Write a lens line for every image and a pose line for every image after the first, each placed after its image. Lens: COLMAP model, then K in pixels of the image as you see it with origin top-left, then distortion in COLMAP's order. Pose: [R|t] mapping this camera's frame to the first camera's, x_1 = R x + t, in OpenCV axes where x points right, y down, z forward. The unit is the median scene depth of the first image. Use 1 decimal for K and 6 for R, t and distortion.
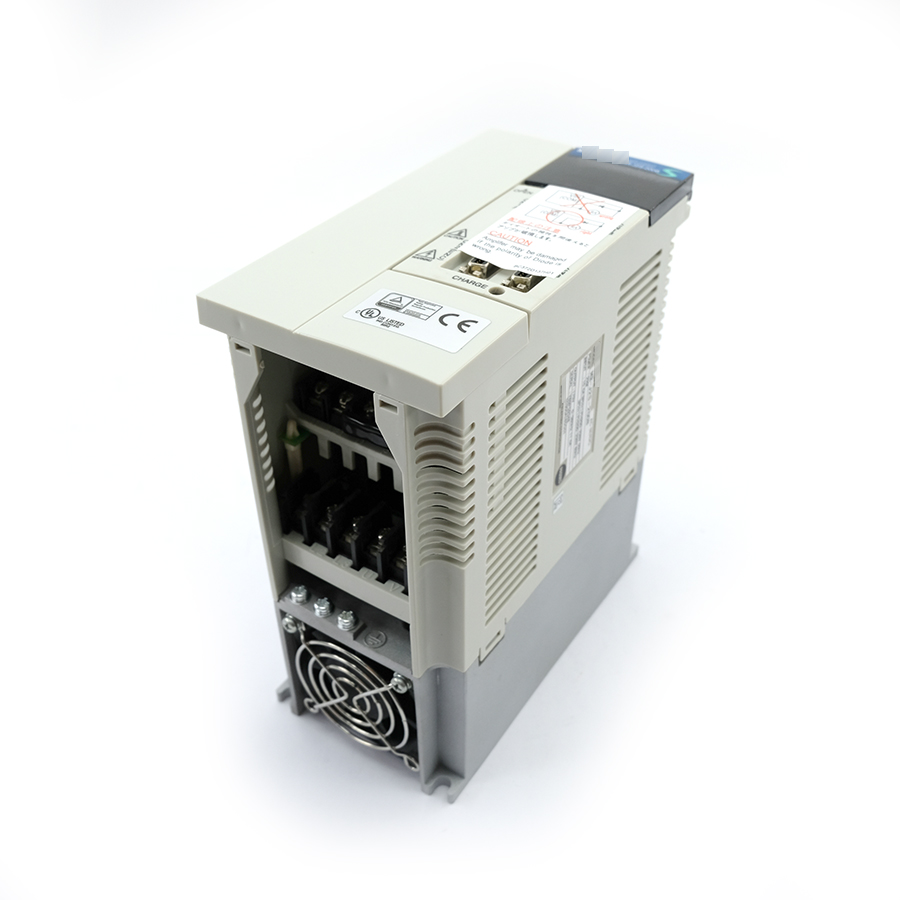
lens RADIAL K [[973.2, 0, 453.7], [0, 973.2, 447.3], [0, 0, 1]] dist [-0.038163, 0.000000]
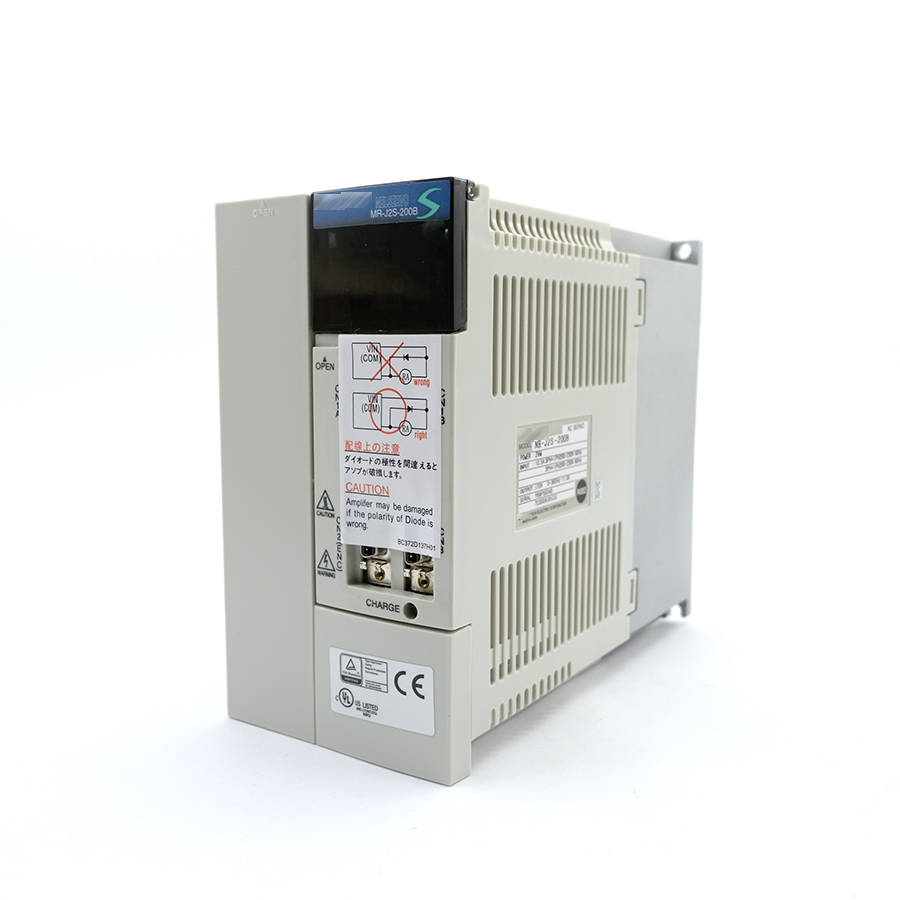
lens RADIAL K [[970.1, 0, 447.7], [0, 970.1, 450.3], [0, 0, 1]] dist [-0.042885, 0.000000]
pose [[0.699203, -0.495266, -0.515584, 0.582373], [0.714492, 0.459048, 0.527992, -0.646262], [-0.024819, -0.737554, 0.674832, 0.433661]]
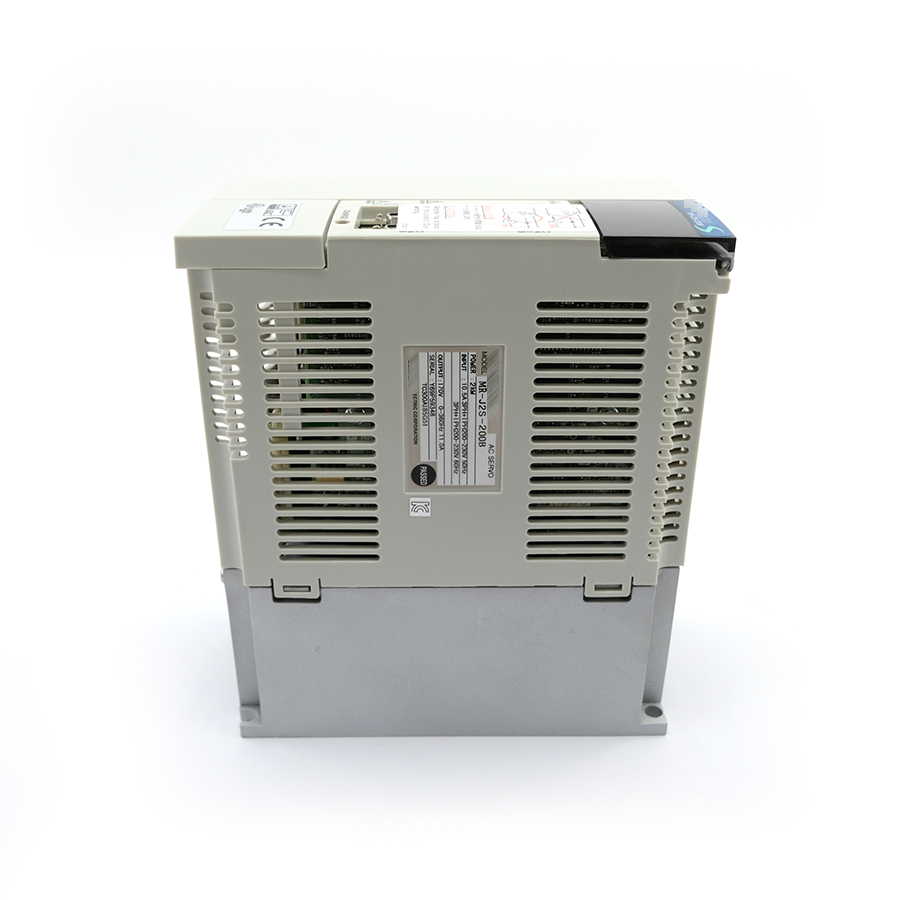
lens RADIAL K [[973.2, 0, 445.0], [0, 973.2, 450.4], [0, 0, 1]] dist [-0.038163, 0.000000]
pose [[0.563510, 0.377003, -0.735068, 0.879159], [-0.516151, 0.855415, 0.043042, -0.047690], [0.645016, 0.355152, 0.676625, 0.415016]]
